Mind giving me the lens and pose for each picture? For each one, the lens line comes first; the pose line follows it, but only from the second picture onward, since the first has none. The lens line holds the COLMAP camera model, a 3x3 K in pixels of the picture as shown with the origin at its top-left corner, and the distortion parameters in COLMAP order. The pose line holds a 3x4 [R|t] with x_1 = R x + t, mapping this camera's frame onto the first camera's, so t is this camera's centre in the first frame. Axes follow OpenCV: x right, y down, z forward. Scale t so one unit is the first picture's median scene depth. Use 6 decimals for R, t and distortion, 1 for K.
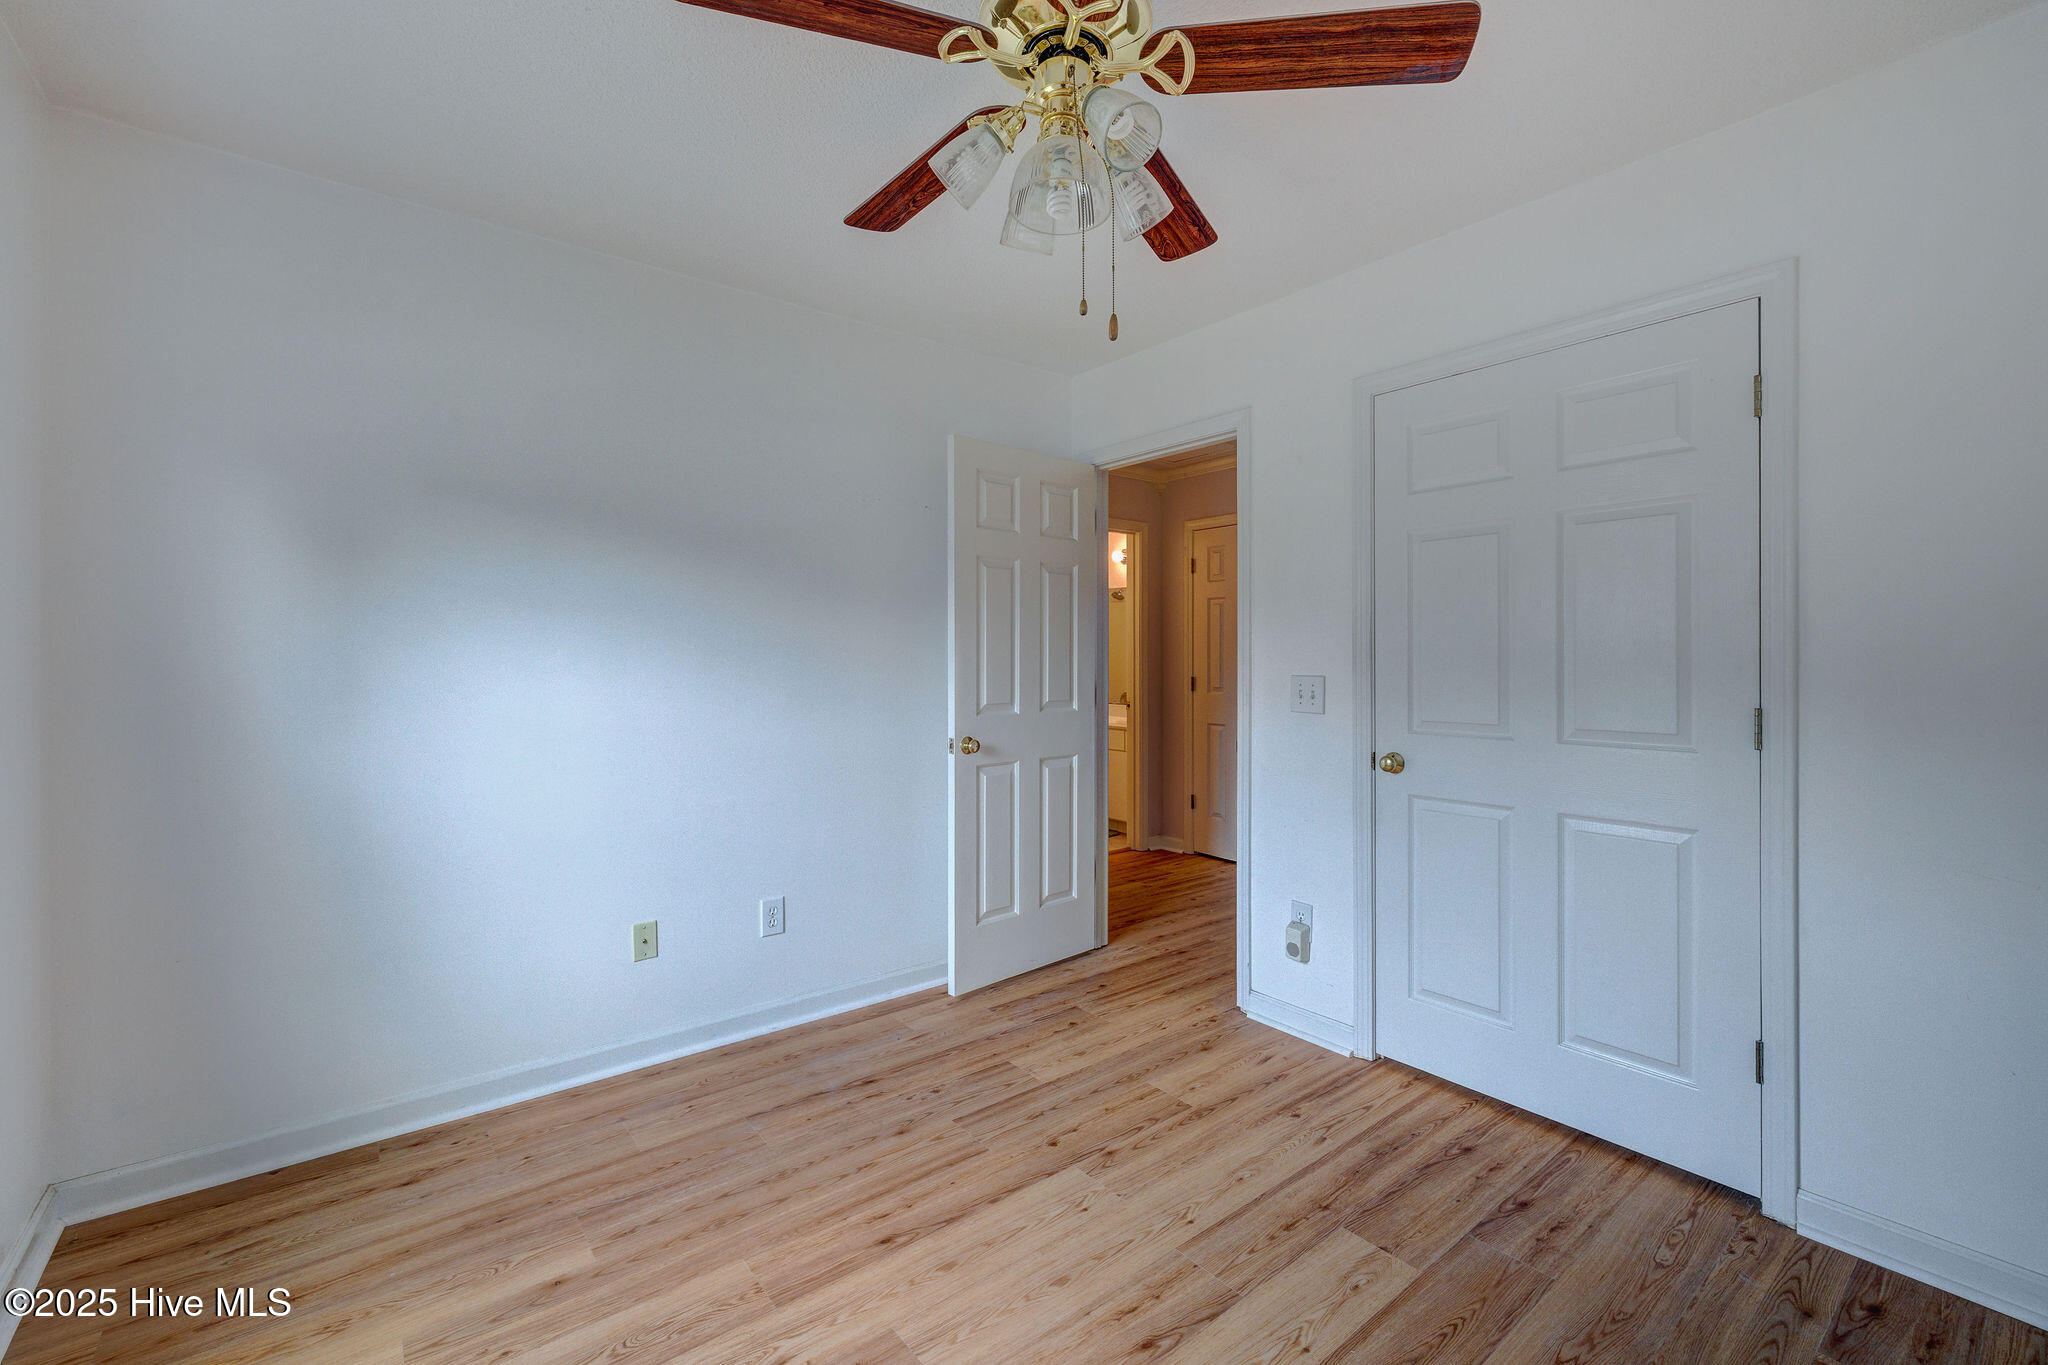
lens RADIAL K [[855.3, 0, 1006.4], [0, 855.3, 659.6], [0, 0, 1]] dist [-0.001861, -0.000053]
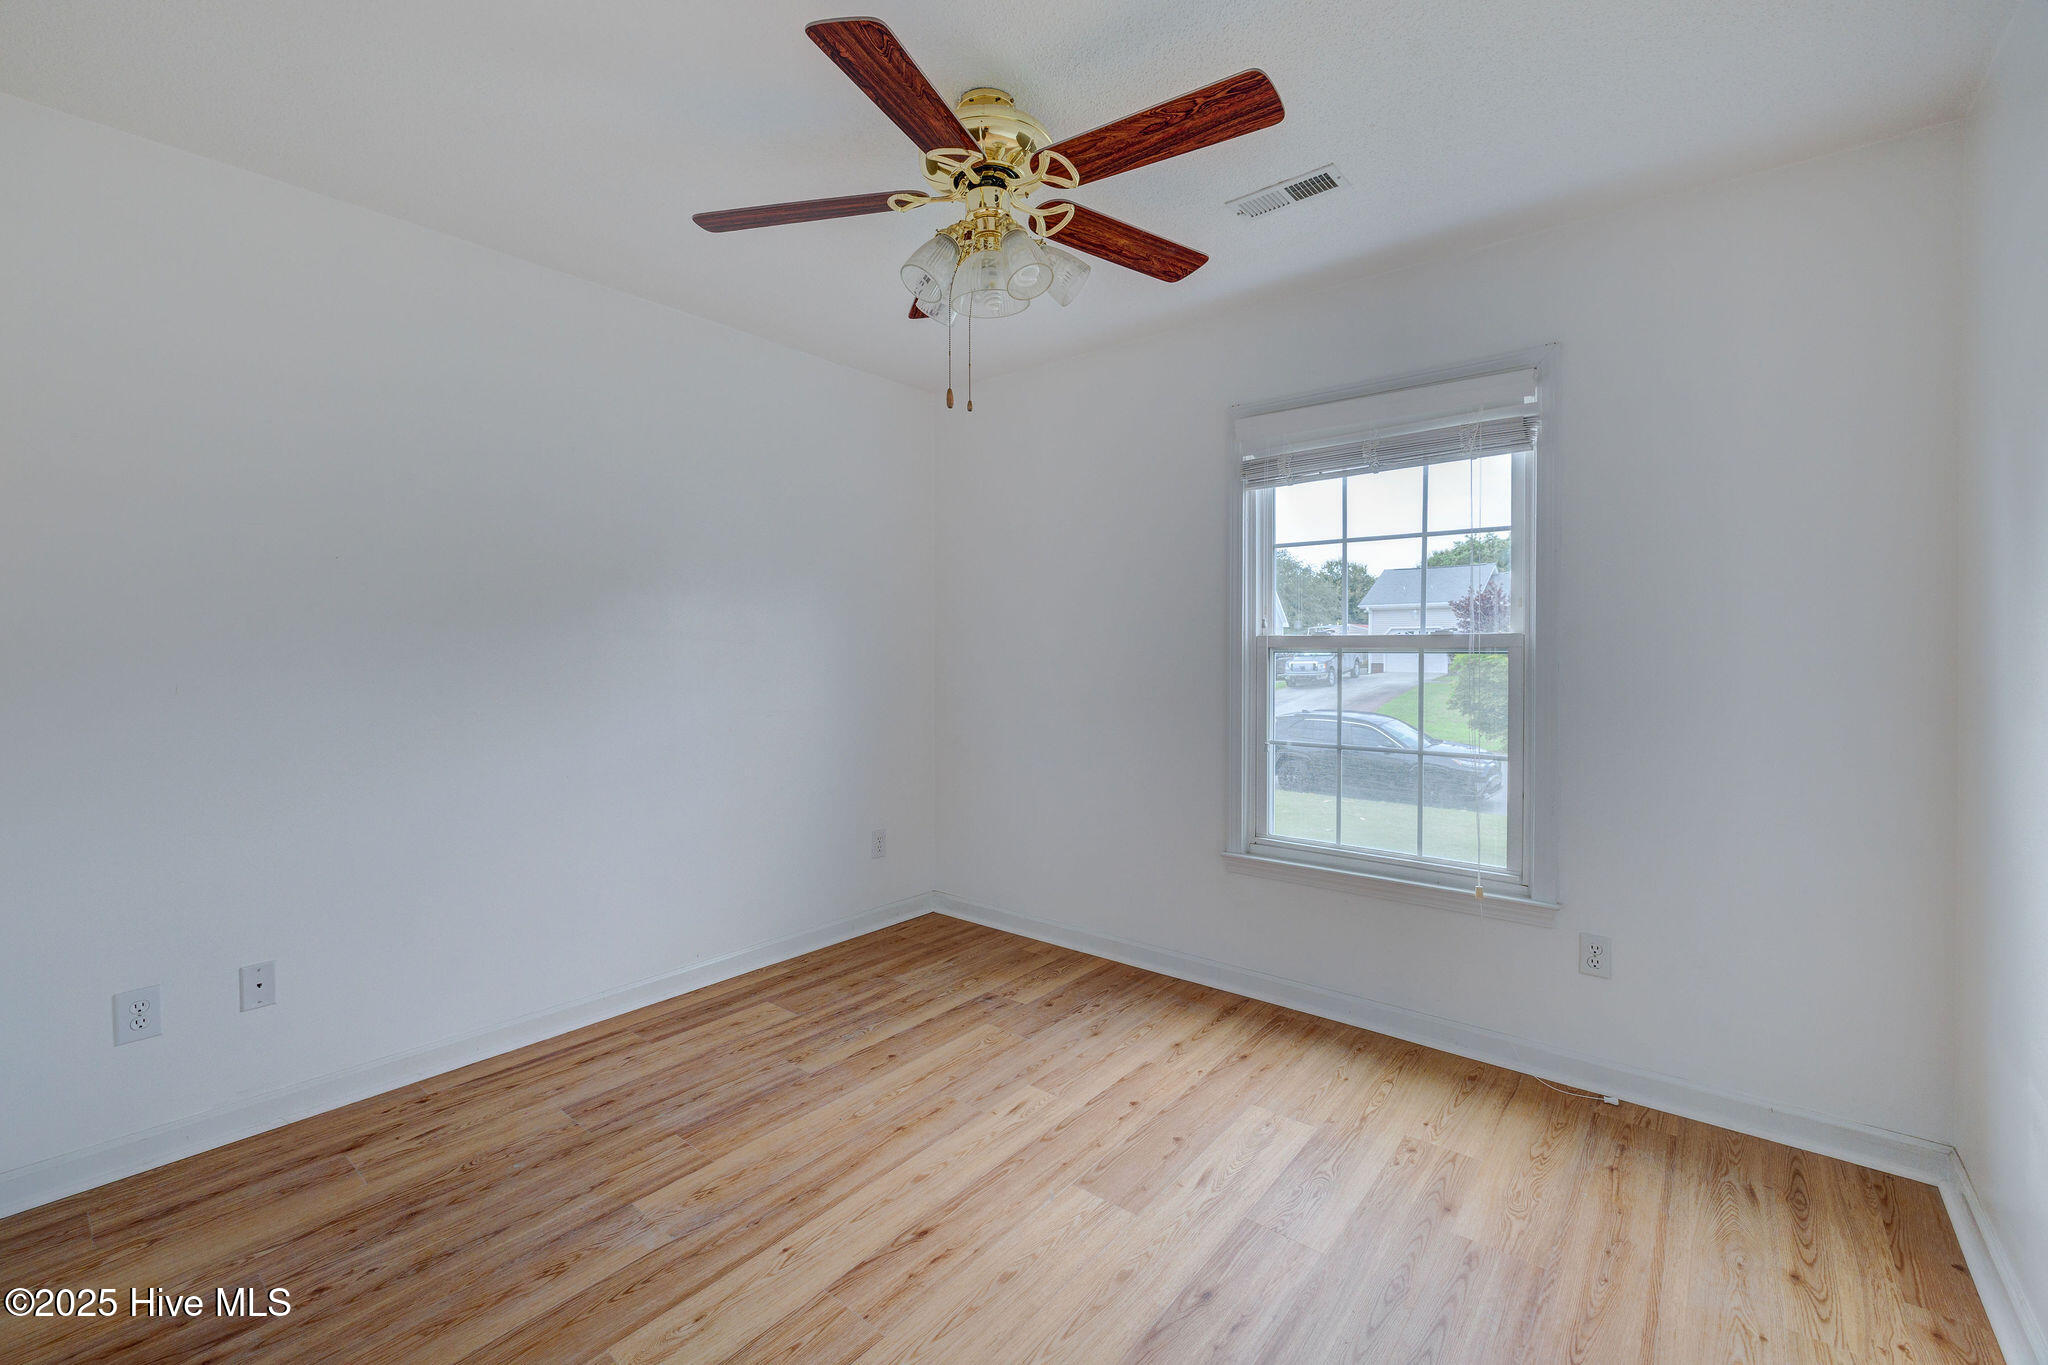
lens RADIAL K [[888.0, 0, 1040.7], [0, 888.0, 653.4], [0, 0, 1]] dist [-0.001332, -0.000215]
pose [[-0.967420, 0.002421, -0.253164, 0.252133], [0.000198, 0.999961, 0.008809, -0.007430], [0.253176, 0.008472, -0.967383, 1.770523]]
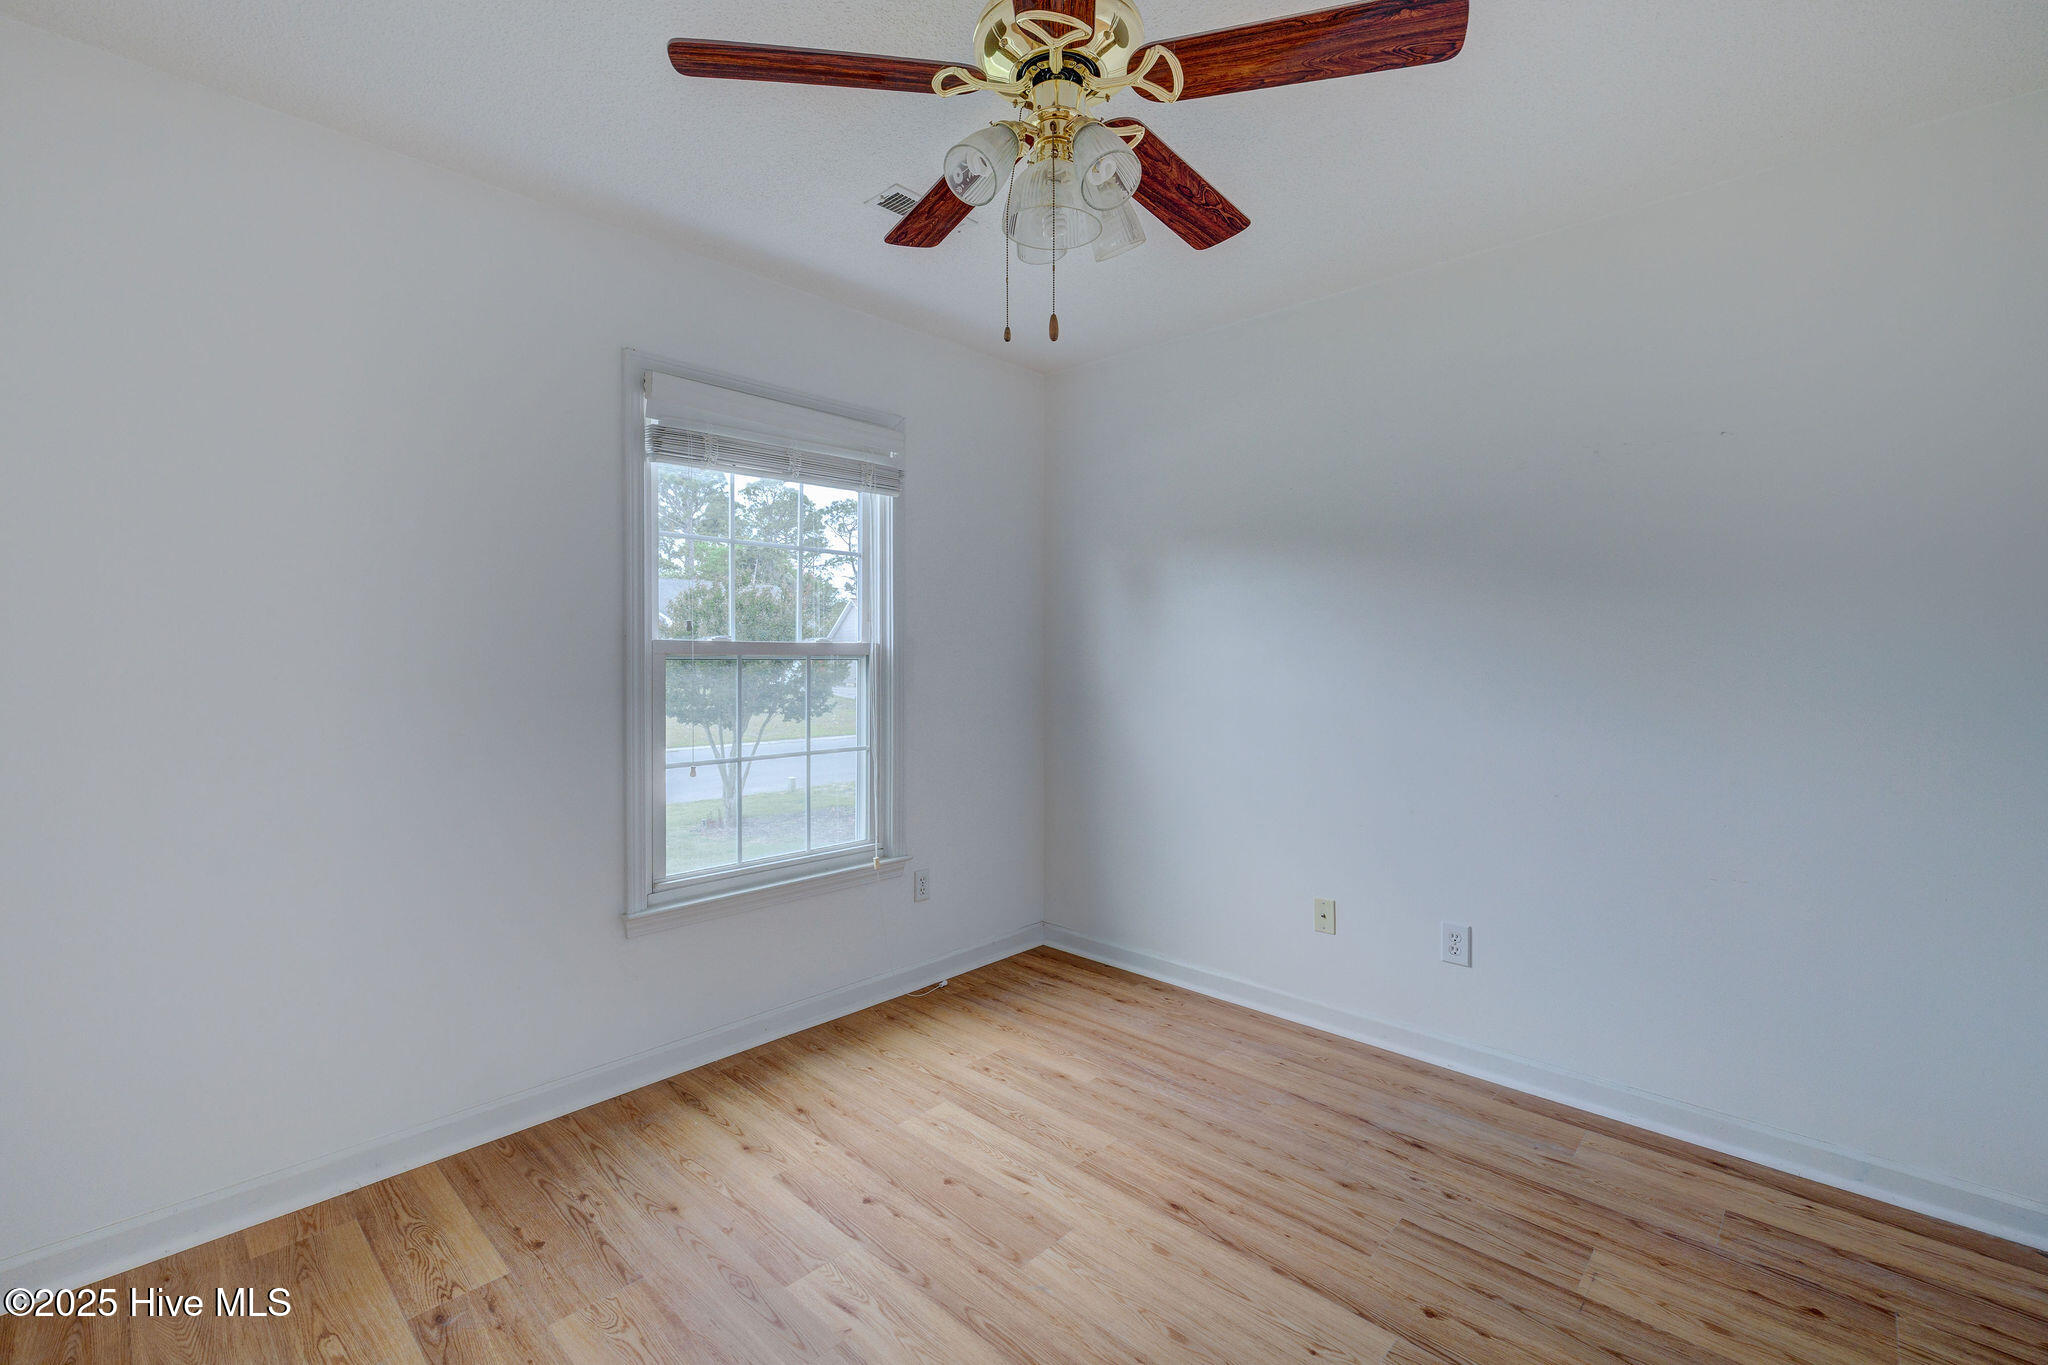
lens RADIAL K [[855.3, 0, 1006.4], [0, 855.3, 659.6], [0, 0, 1]] dist [-0.001861, -0.000053]
pose [[0.163327, 0.005955, -0.986554, 0.827932], [-0.003682, 0.999978, 0.005427, -0.004772], [0.986565, 0.002746, 0.163345, 0.587851]]
